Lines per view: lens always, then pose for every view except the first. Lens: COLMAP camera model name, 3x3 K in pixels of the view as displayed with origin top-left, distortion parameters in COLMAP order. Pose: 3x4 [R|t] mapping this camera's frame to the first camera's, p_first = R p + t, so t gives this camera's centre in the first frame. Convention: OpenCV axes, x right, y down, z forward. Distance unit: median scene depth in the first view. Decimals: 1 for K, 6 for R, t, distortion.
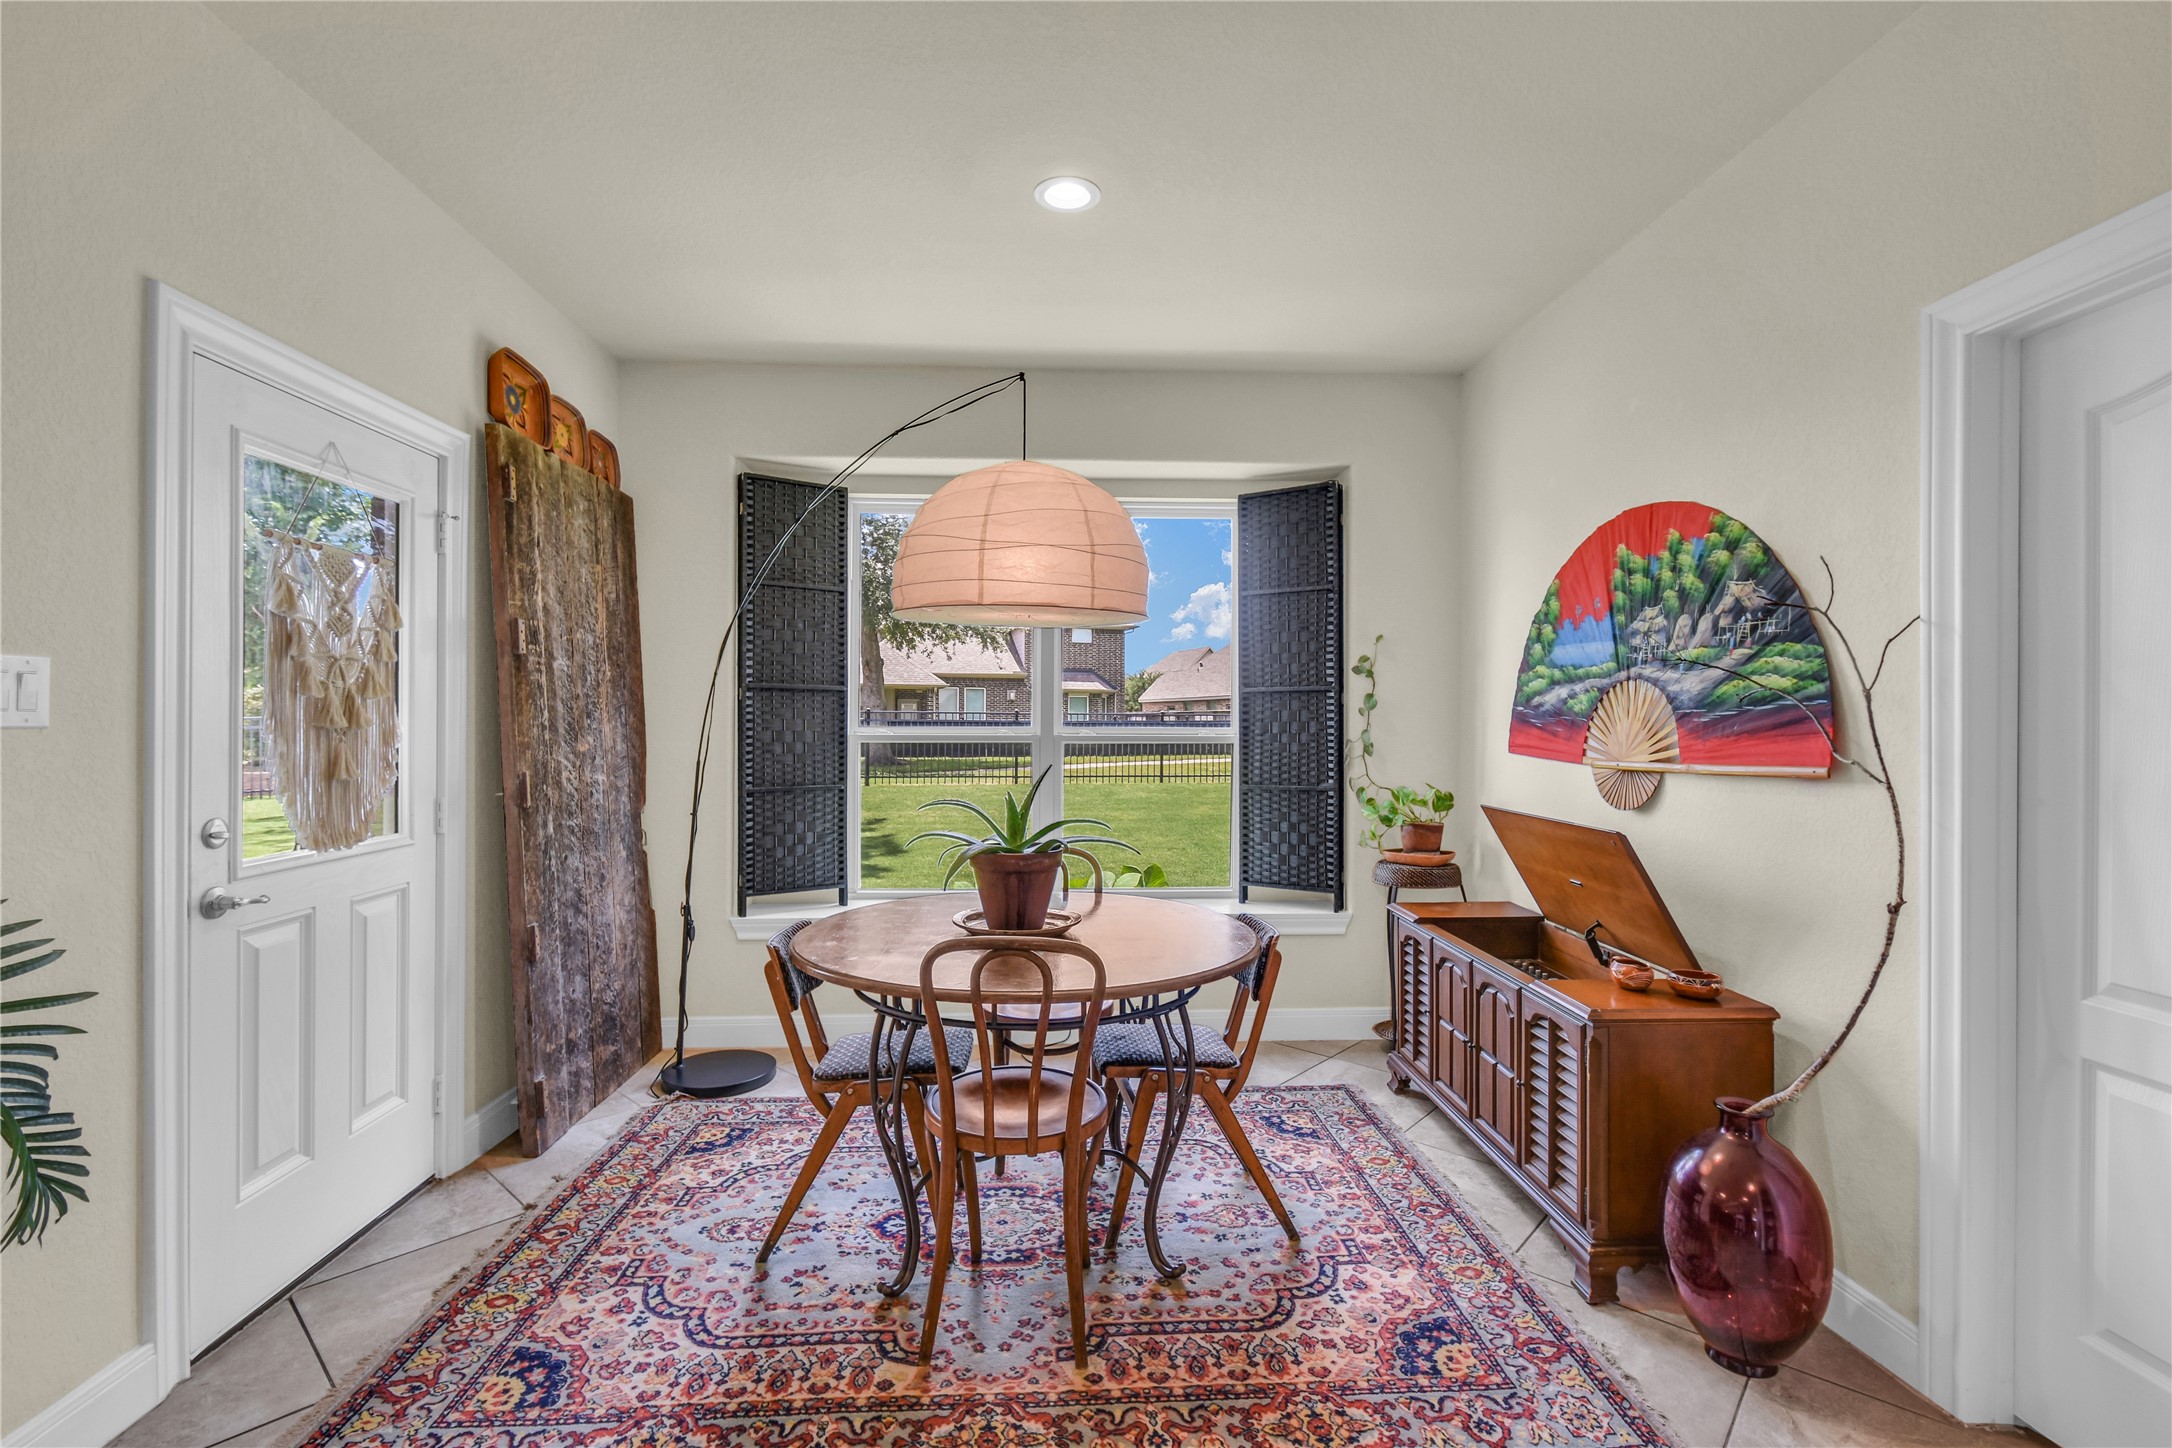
lens RADIAL K [[977.8, 0, 1092.8], [0, 977.8, 717.3], [0, 0, 1]] dist [0.013252, -0.006967]
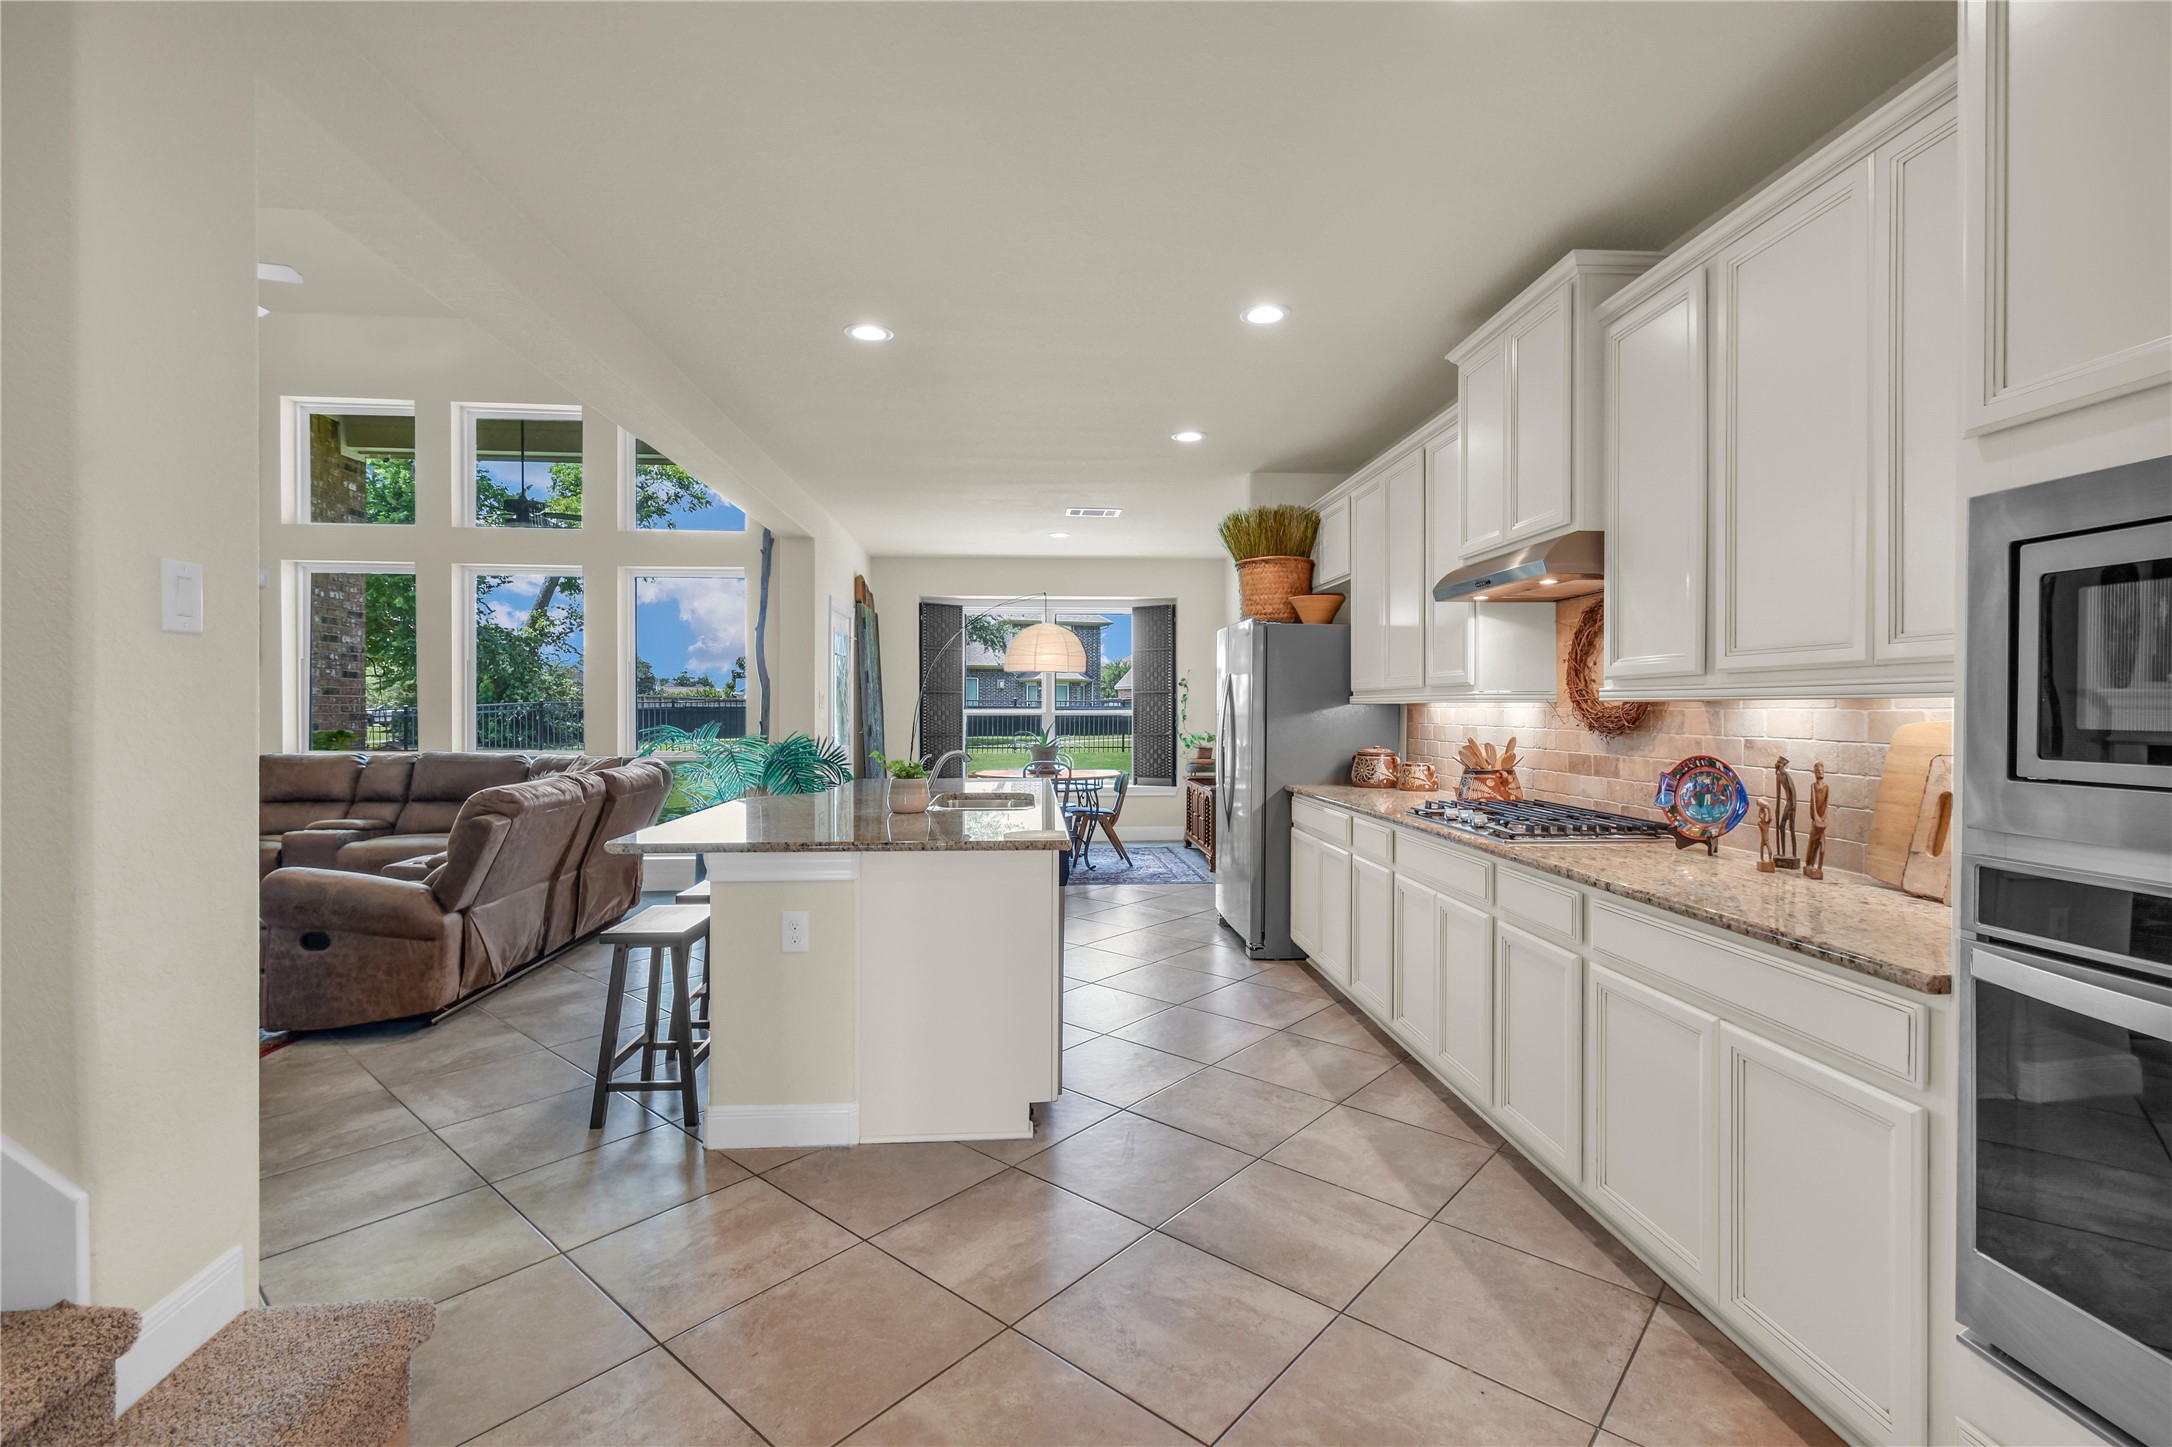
lens RADIAL K [[977.8, 0, 1092.8], [0, 977.8, 716.8], [0, 0, 1]] dist [0.013252, -0.006967]
pose [[0.999799, -0.002429, 0.019910, 0.009797], [0.002148, 0.999898, 0.014125, -0.003028], [-0.019943, -0.014080, 0.999702, -1.361433]]
